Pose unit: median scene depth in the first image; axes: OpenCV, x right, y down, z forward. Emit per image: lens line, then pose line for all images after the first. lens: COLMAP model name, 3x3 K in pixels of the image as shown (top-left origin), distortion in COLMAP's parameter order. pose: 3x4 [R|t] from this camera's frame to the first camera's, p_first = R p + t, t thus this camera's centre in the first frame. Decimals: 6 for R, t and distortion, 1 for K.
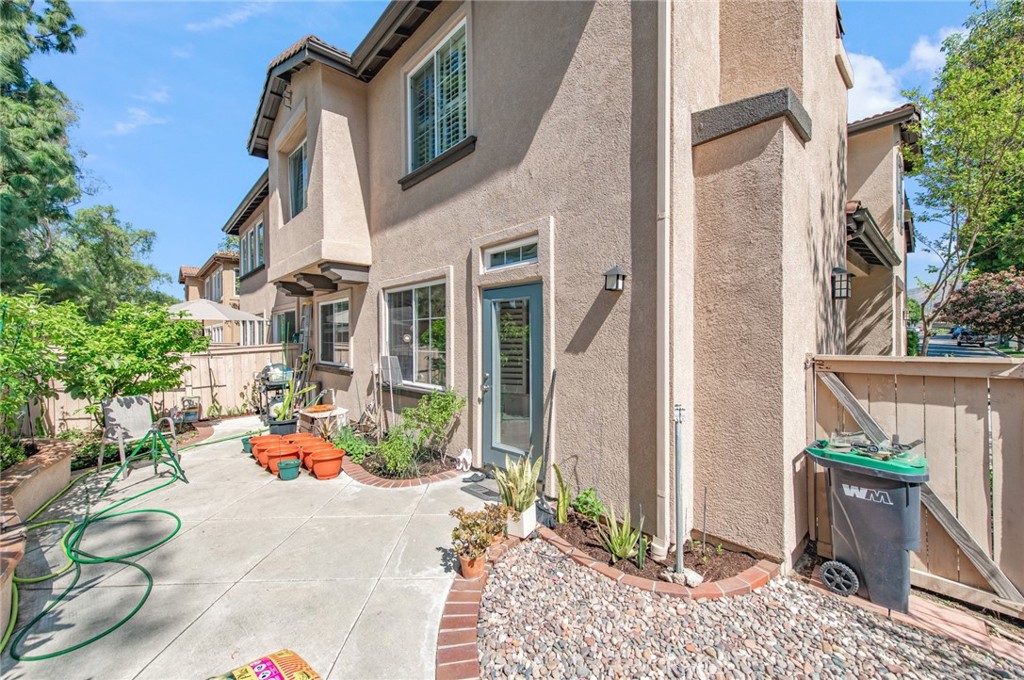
lens RADIAL K [[404.1, 0, 511.3], [0, 404.1, 346.2], [0, 0, 1]] dist [0.002059, -0.000203]
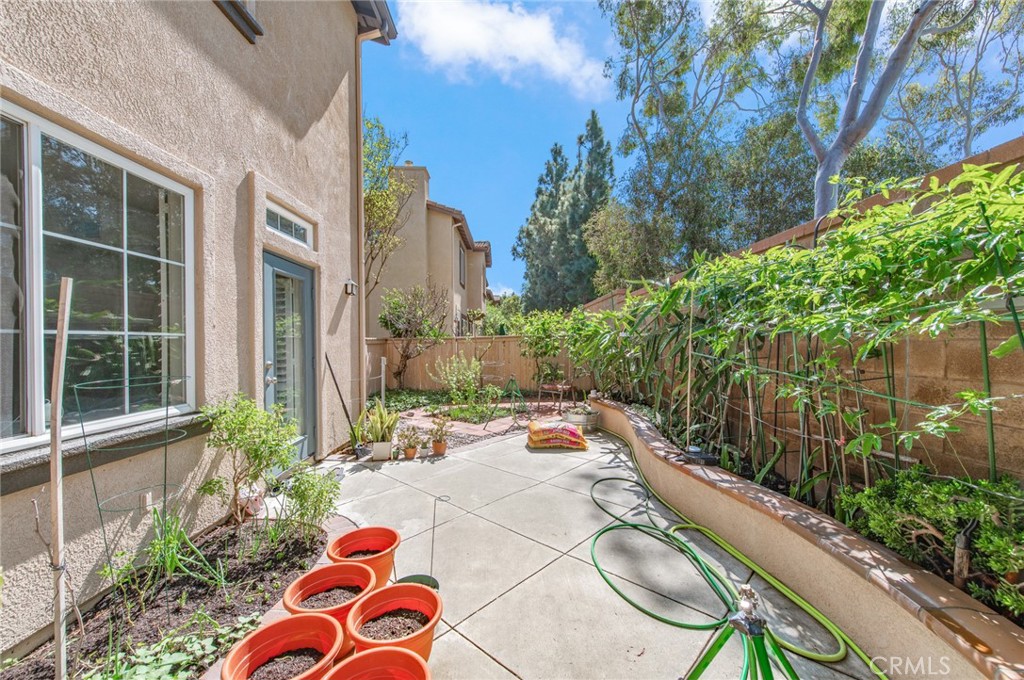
lens RADIAL K [[404.1, 0, 511.3], [0, 404.1, 346.2], [0, 0, 1]] dist [0.002059, -0.000203]
pose [[-0.745581, -0.008018, 0.666367, -1.303381], [0.006174, 0.999802, 0.018938, 0.038799], [-0.666386, 0.018234, -0.745384, 1.800009]]
